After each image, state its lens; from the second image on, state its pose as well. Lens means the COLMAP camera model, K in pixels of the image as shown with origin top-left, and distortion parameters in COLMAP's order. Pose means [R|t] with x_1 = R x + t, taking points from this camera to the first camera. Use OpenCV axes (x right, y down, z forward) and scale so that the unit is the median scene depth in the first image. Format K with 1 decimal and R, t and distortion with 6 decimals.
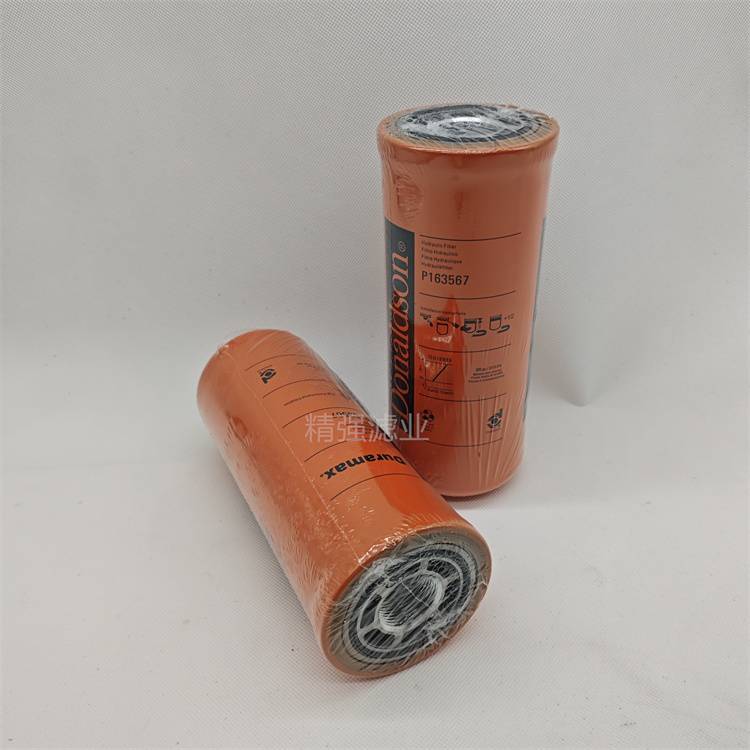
lens RADIAL K [[719.4, 0, 375.0], [0, 719.4, 355.9], [0, 0, 1]] dist [-0.000887, -0.004057]
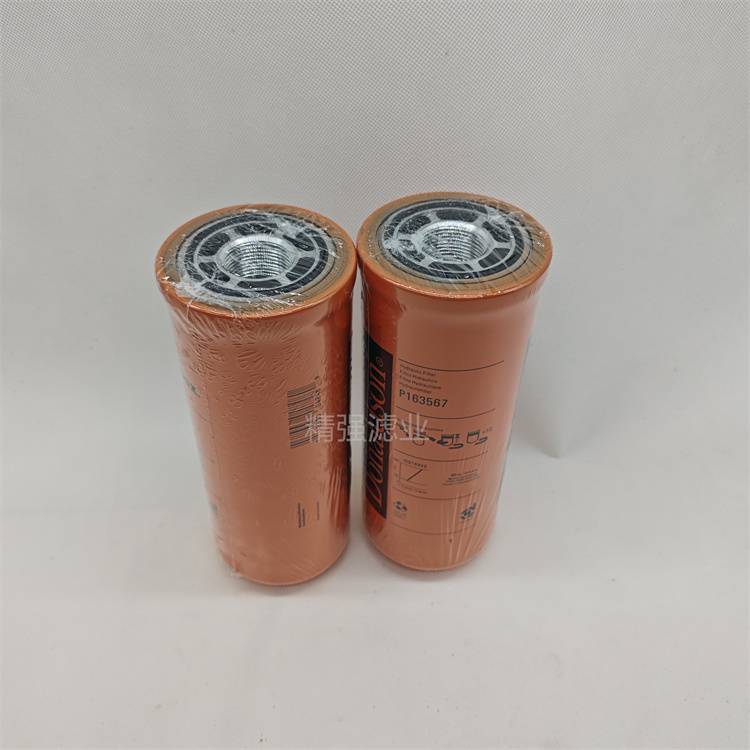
lens RADIAL K [[719.4, 0, 375.0], [0, 719.4, 355.9], [0, 0, 1]] dist [-0.000887, -0.004057]
pose [[0.999196, 0.027585, 0.029090, 0.003391], [-0.031894, 0.986611, 0.159941, -0.306691], [-0.024289, -0.160740, 0.986698, 0.059743]]
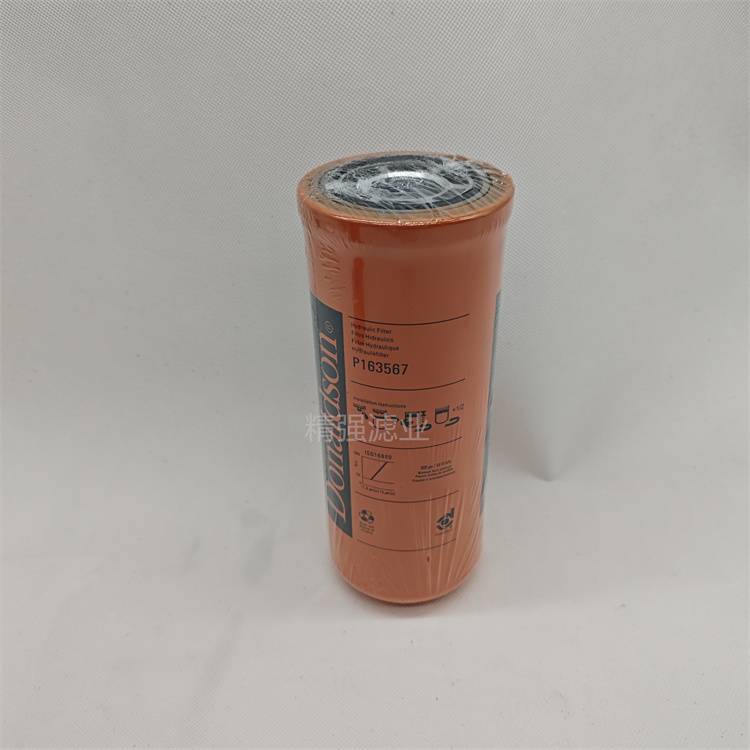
lens RADIAL K [[719.4, 0, 375.0], [0, 719.4, 355.9], [0, 0, 1]] dist [-0.000887, -0.004057]
pose [[0.999584, -0.005982, 0.028220, 0.065892], [0.006183, 0.999956, -0.007055, -0.110528], [-0.028176, 0.007227, 0.999577, 0.161850]]
